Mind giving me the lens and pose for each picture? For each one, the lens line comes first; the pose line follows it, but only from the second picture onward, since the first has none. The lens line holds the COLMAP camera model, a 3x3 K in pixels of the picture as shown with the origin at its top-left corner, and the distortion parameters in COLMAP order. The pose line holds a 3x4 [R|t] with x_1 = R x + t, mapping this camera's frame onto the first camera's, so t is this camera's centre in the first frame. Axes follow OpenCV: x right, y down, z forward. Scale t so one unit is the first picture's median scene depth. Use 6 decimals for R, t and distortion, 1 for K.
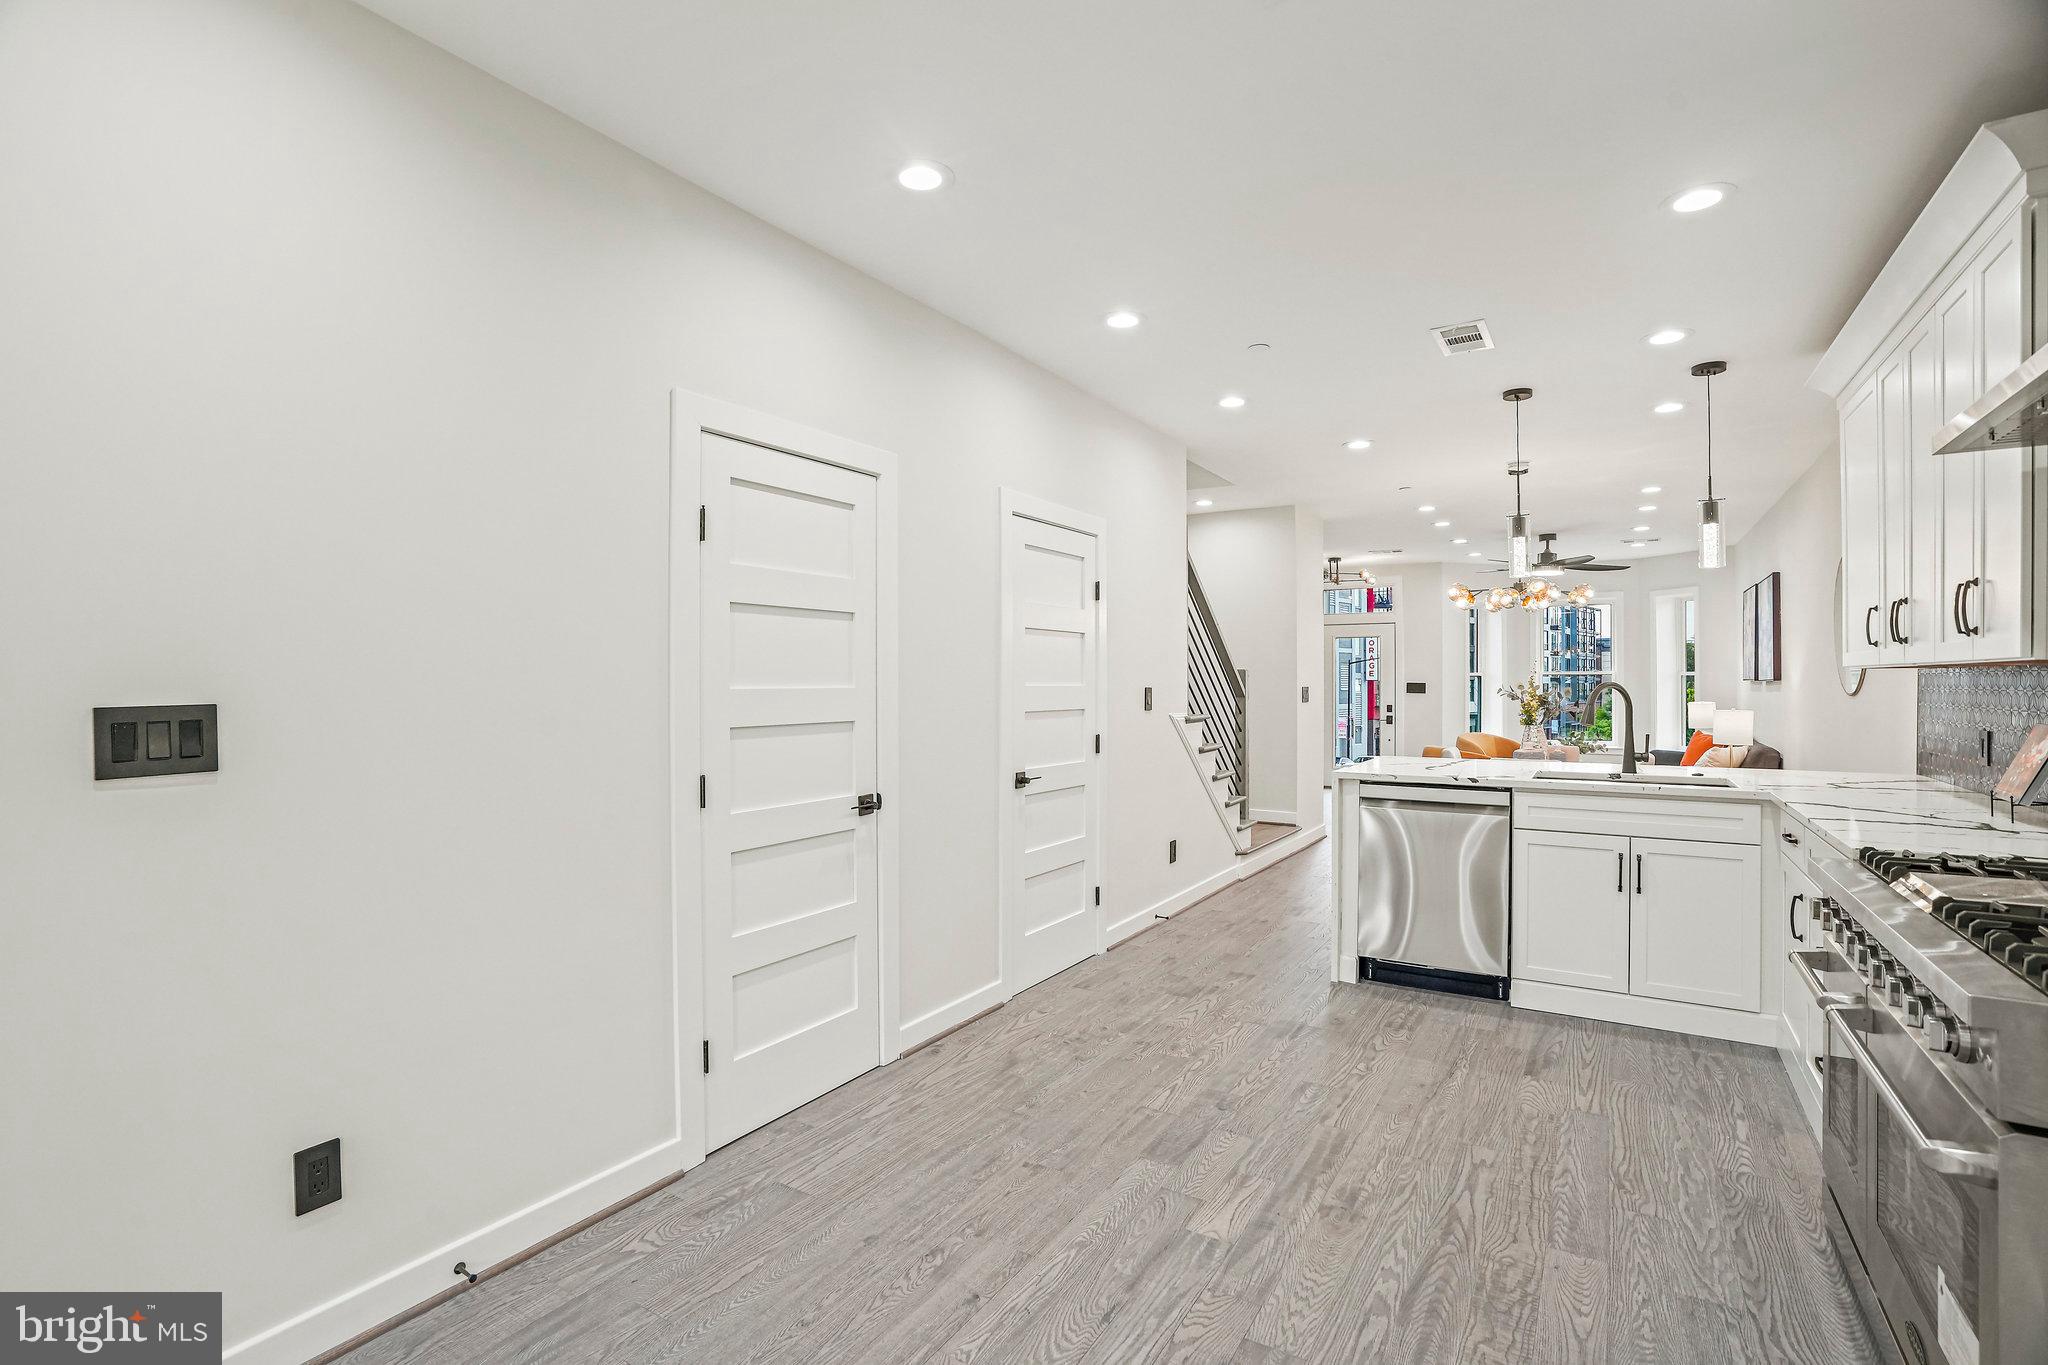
lens RADIAL K [[944.4, 0, 1024.1], [0, 944.4, 683.3], [0, 0, 1]] dist [-0.029776, 0.006994]
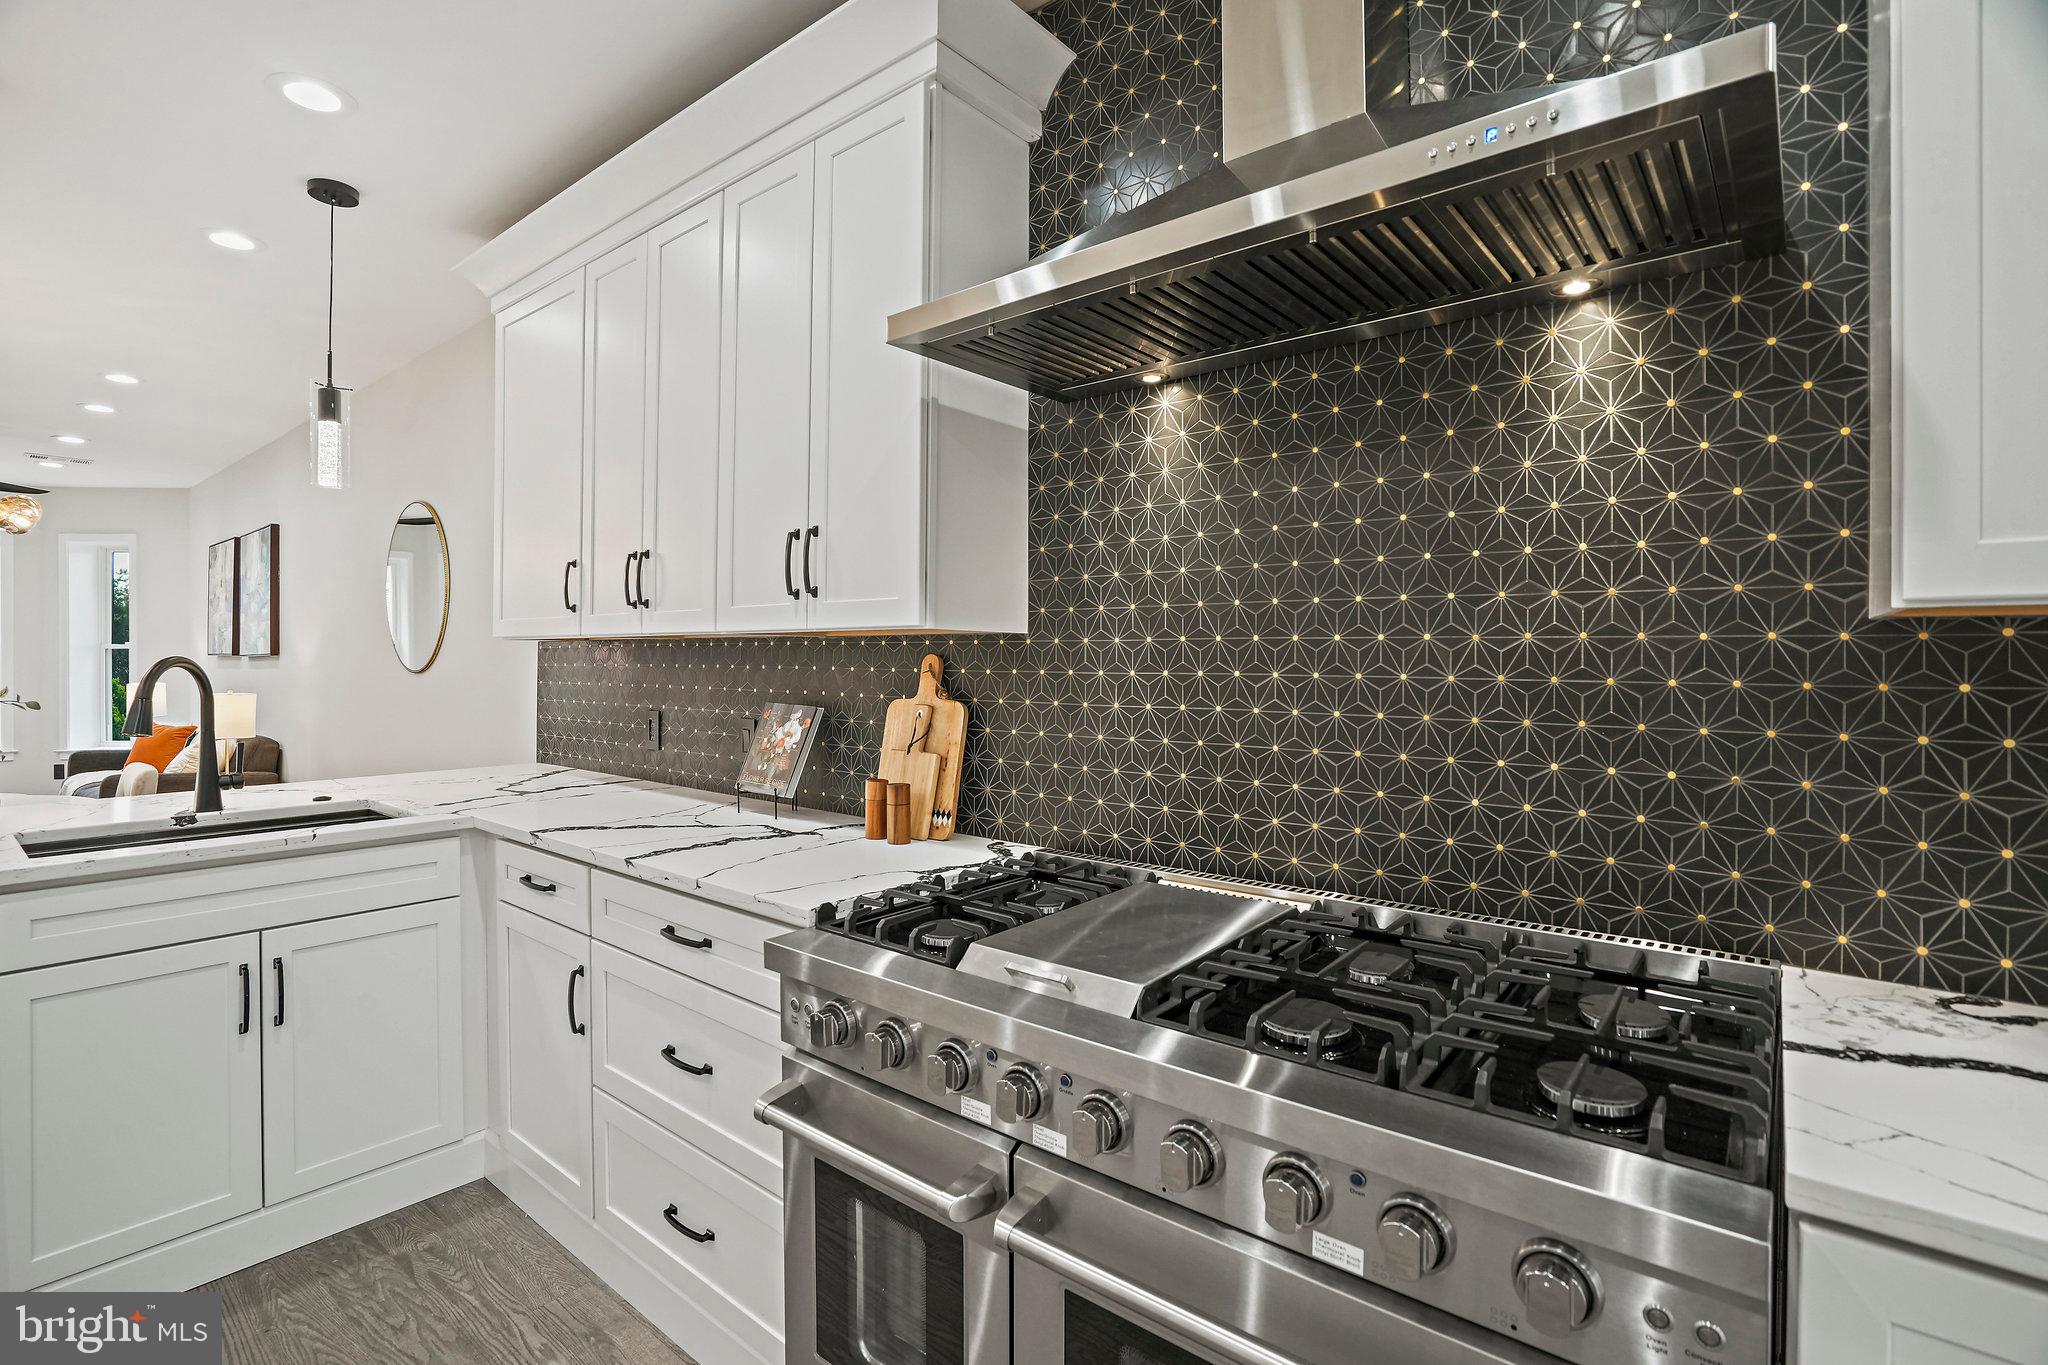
lens RADIAL K [[944.4, 0, 1023.9], [0, 944.4, 664.1], [0, 0, 1]] dist [-0.029776, 0.006994]
pose [[0.130754, -0.002161, 0.991413, 0.137036], [-0.003934, 0.999989, 0.002698, 0.000214], [-0.991407, -0.004253, 0.130744, 0.416077]]
